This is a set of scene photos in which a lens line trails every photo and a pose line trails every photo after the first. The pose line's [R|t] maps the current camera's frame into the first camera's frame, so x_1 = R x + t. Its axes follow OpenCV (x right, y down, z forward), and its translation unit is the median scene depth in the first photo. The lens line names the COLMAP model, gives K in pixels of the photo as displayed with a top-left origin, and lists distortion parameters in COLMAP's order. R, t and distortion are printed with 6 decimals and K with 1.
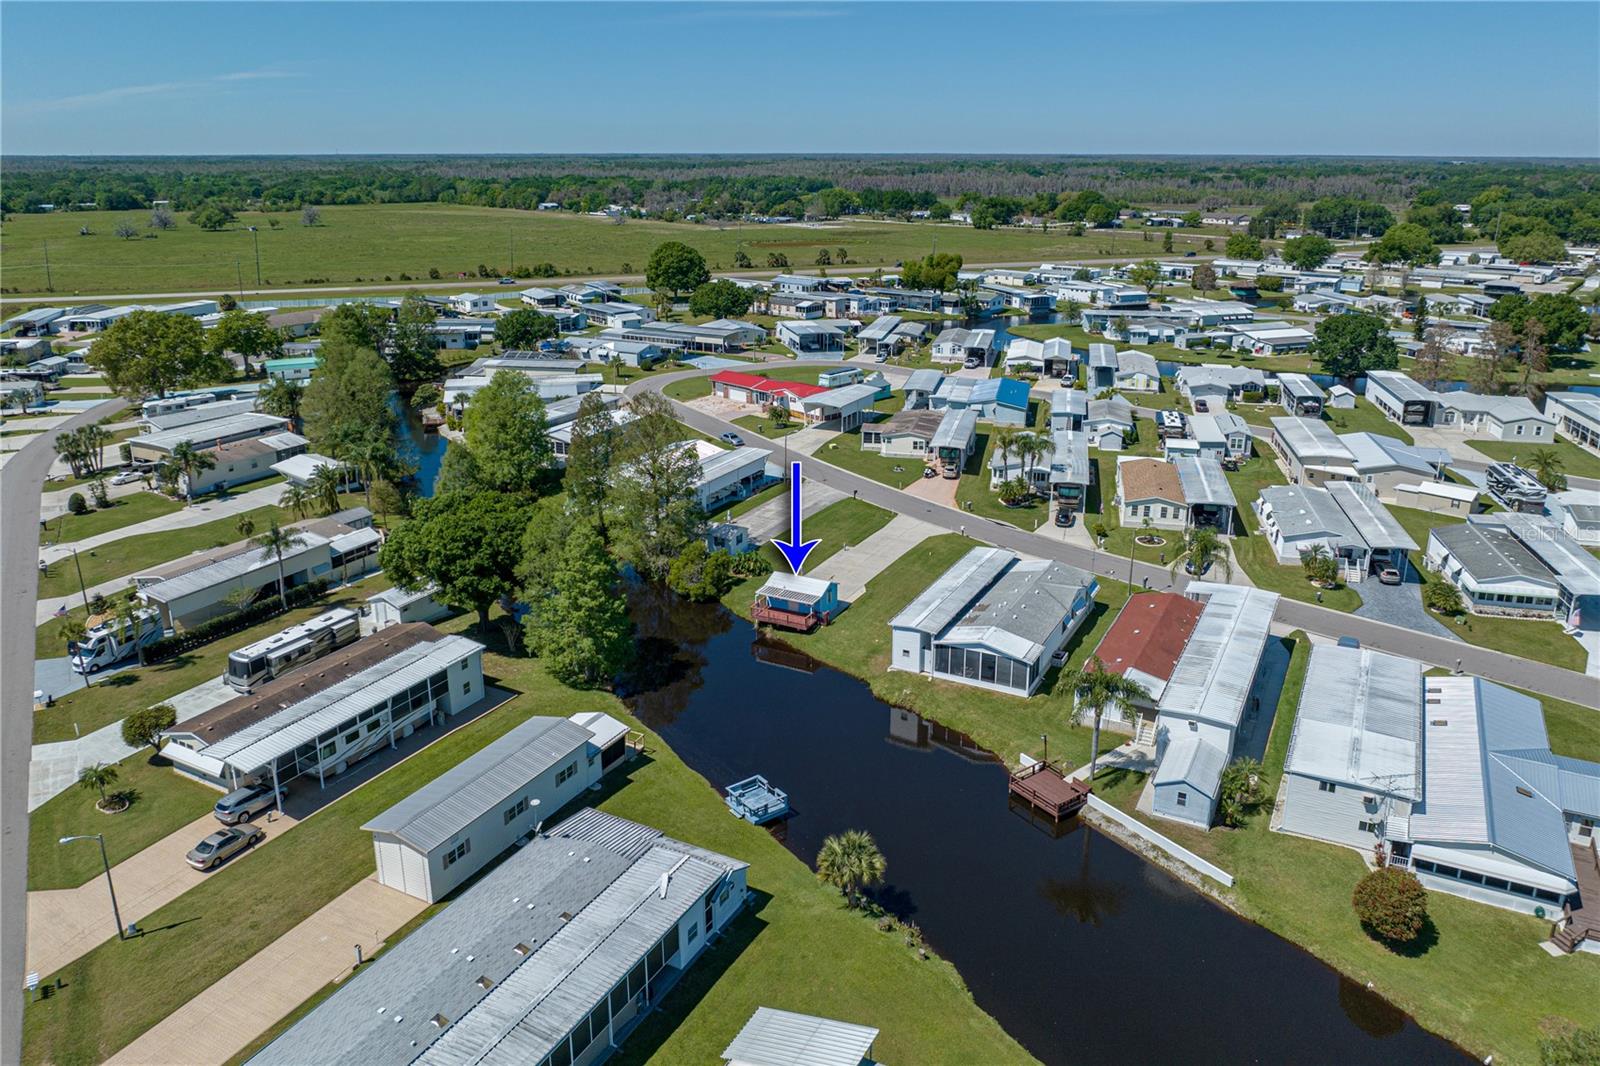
lens RADIAL K [[1127.5, 0, 800.0], [0, 1127.5, 533.0], [0, 0, 1]] dist [-0.024796, 0.008578]
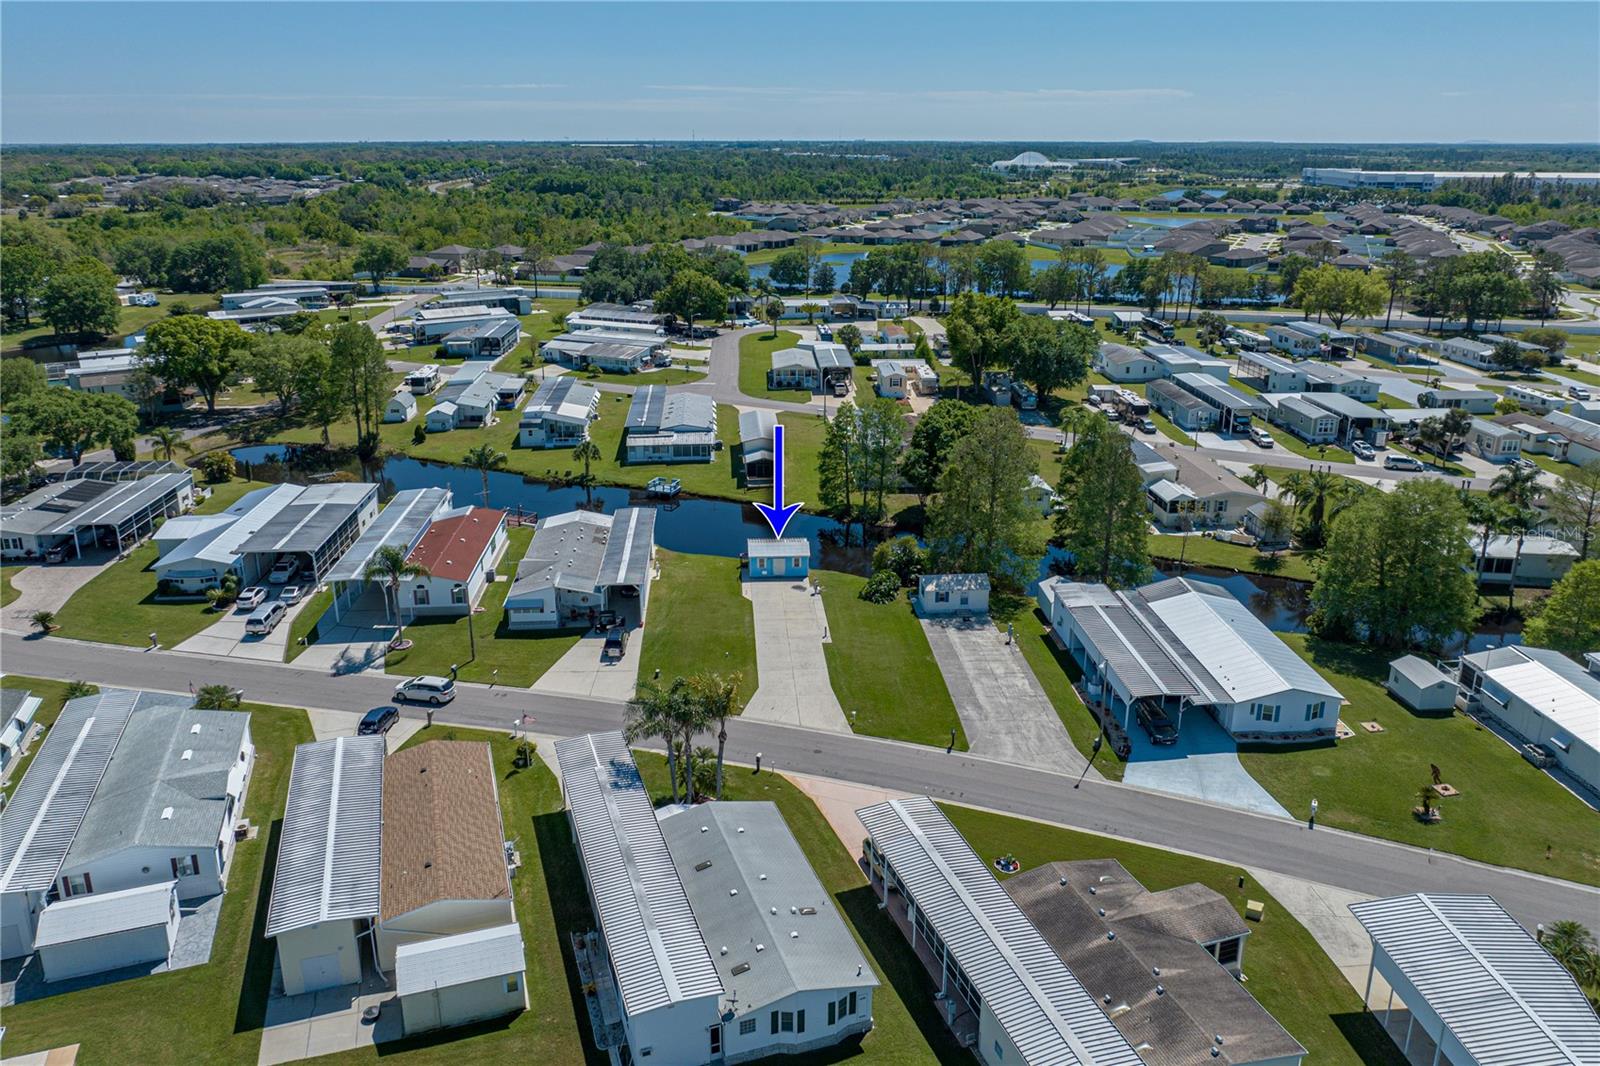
lens RADIAL K [[1118.1, 0, 796.2], [0, 1118.1, 538.4], [0, 0, 1]] dist [-0.023110, 0.005873]
pose [[-0.848283, 0.177952, -0.498747, 0.269886], [-0.171493, 0.798769, 0.576679, -0.301372], [0.501004, 0.574719, -0.647065, 0.886017]]
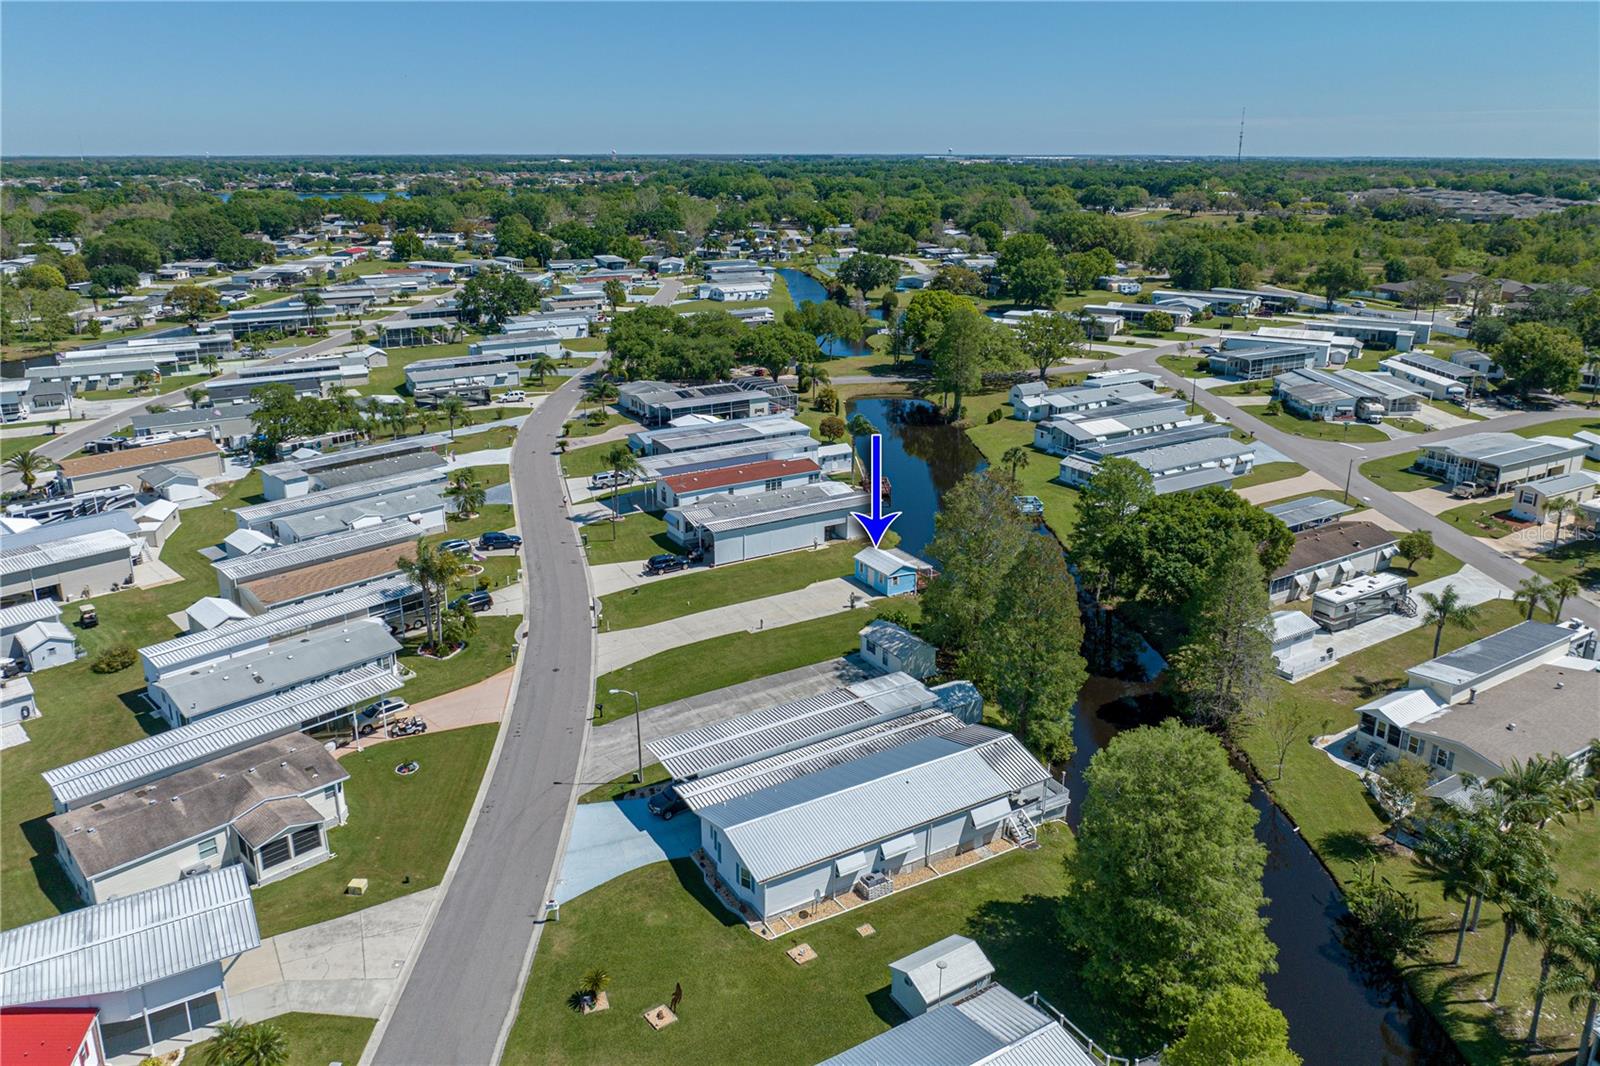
lens RADIAL K [[1102.1, 0, 800.0], [0, 1102.1, 533.0], [0, 0, 1]] dist [-0.021308, 0.006455]
pose [[-0.858266, -0.169810, 0.484297, -0.223152], [0.163545, 0.803974, 0.571733, -0.305263], [-0.486448, 0.569903, -0.662253, 0.898380]]
